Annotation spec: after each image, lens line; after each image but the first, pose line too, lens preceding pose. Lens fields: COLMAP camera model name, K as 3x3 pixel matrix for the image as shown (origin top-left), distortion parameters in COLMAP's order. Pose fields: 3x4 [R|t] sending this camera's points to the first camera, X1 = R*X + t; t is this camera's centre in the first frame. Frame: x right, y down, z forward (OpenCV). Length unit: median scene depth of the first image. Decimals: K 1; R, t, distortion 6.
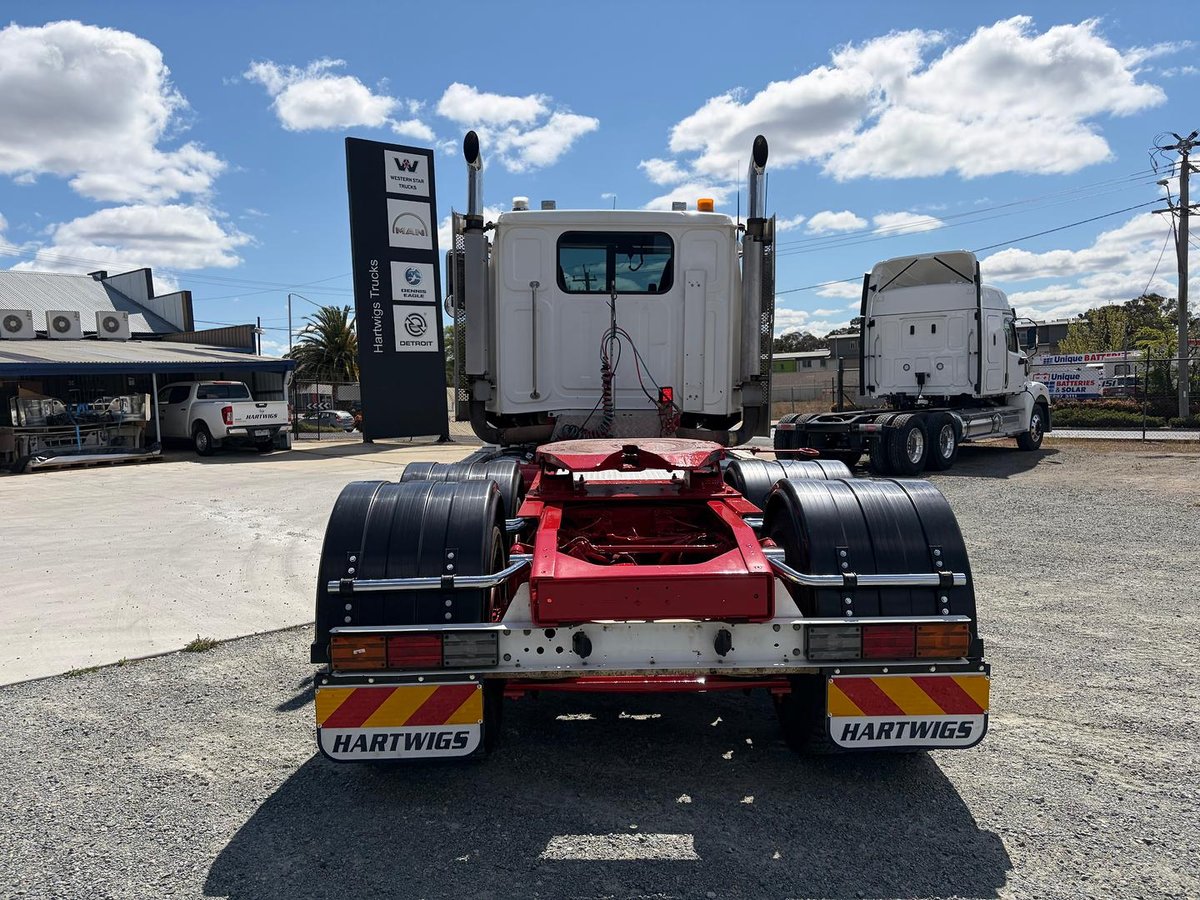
lens RADIAL K [[898.2, 0, 603.2], [0, 898.2, 441.6], [0, 0, 1]] dist [0.025171, -0.029758]
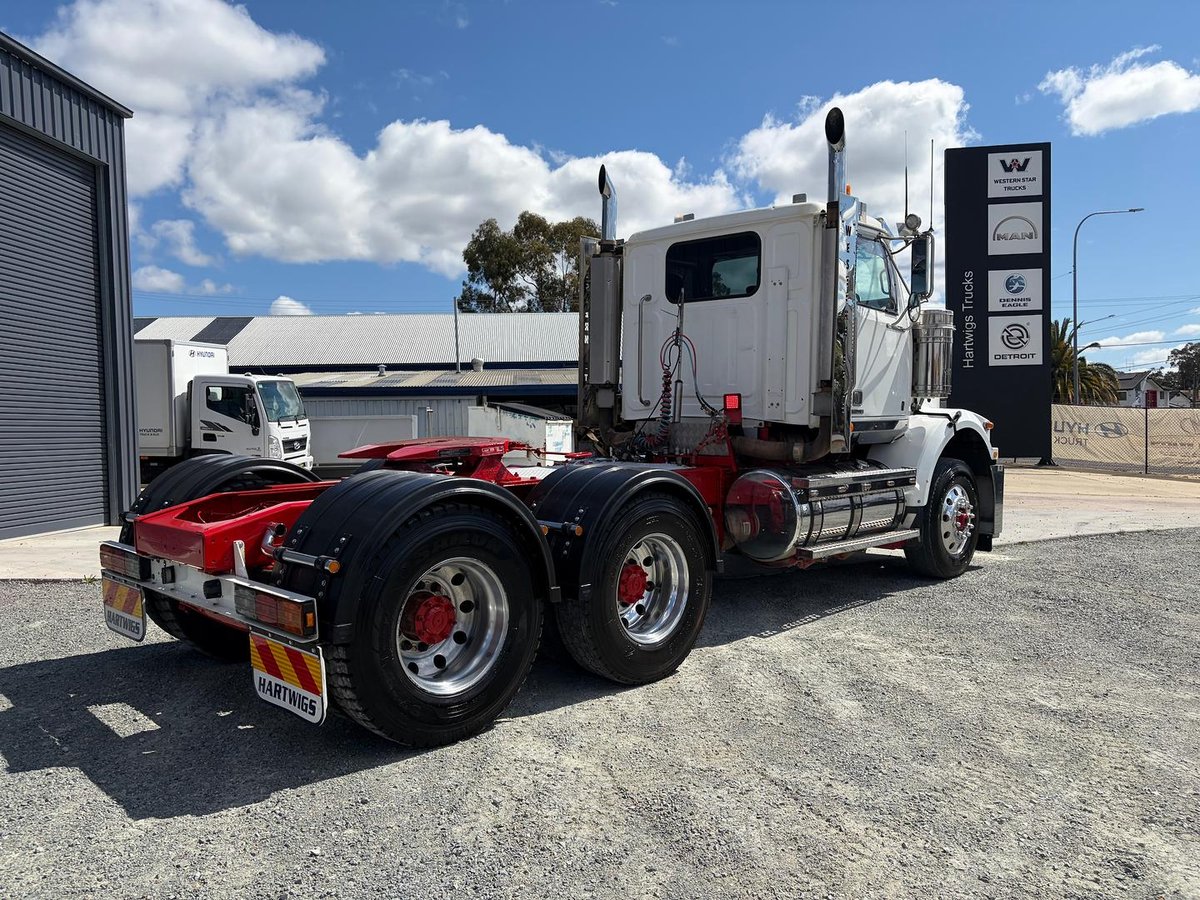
lens RADIAL K [[898.2, 0, 603.2], [0, 898.2, 441.6], [0, 0, 1]] dist [0.025171, -0.029758]
pose [[0.686346, 0.029896, -0.726661, 0.650068], [-0.046309, 0.998924, -0.002643, -0.001898], [0.725799, 0.035465, 0.686992, 0.239670]]
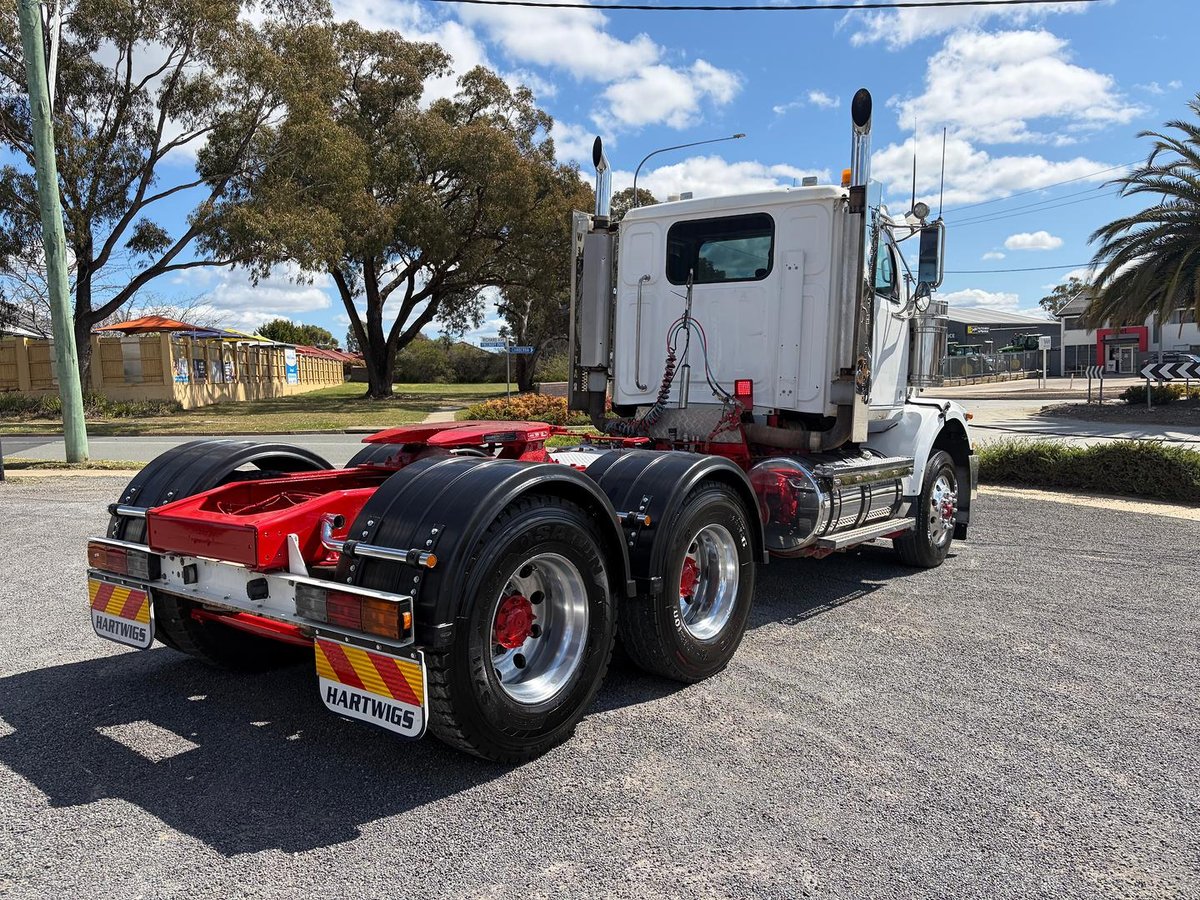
lens RADIAL K [[919.2, 0, 623.7], [0, 919.2, 443.7], [0, 0, 1]] dist [0.006665, 0.000838]
pose [[0.785851, 0.045499, -0.616740, 0.540495], [-0.055245, 0.998468, 0.003268, 0.007752], [0.615943, 0.031504, 0.787160, 0.174947]]
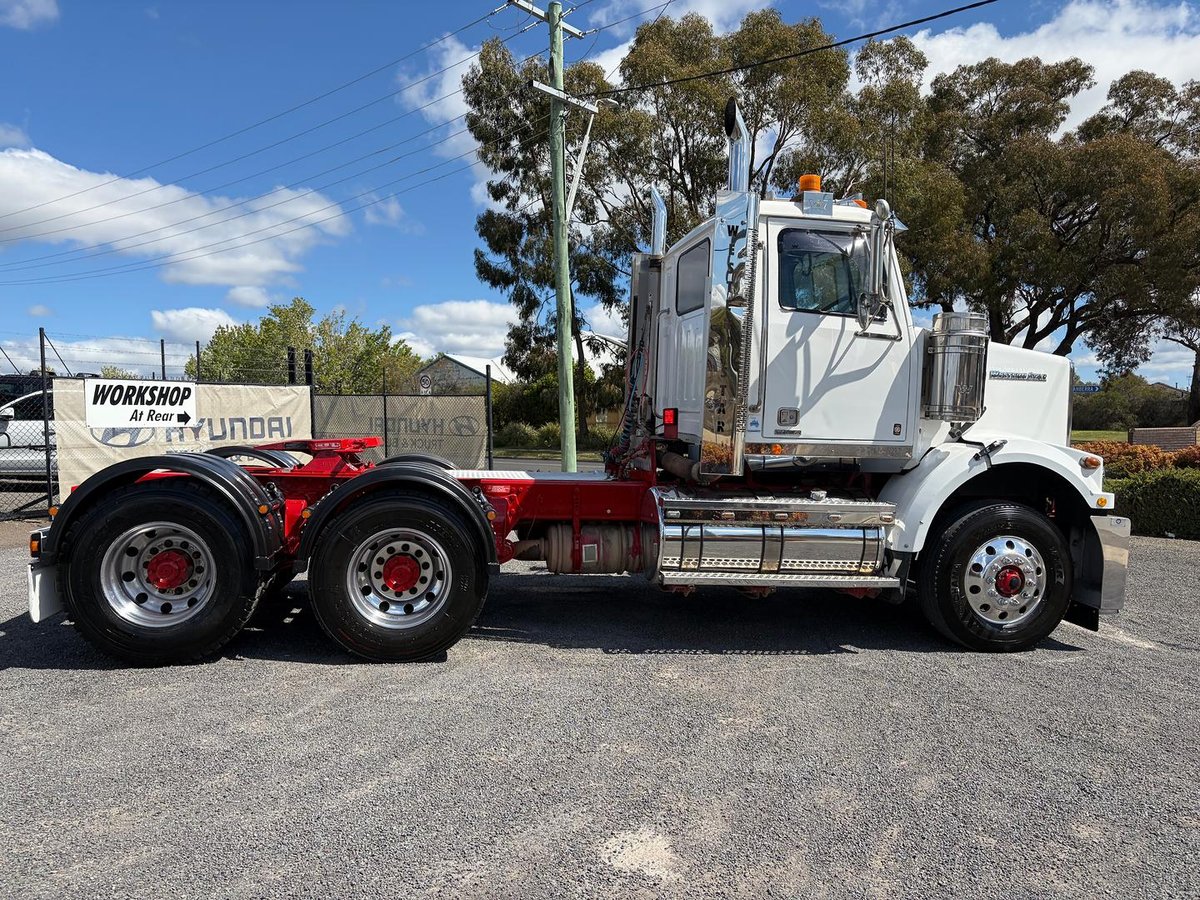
lens RADIAL K [[906.2, 0, 600.0], [0, 906.2, 450.0], [0, 0, 1]] dist [0.094792, -0.116832]
pose [[0.132214, 0.032663, -0.990683, 0.960756], [-0.094473, 0.995322, 0.020208, -0.032595], [0.986709, 0.090921, 0.134681, 0.794644]]
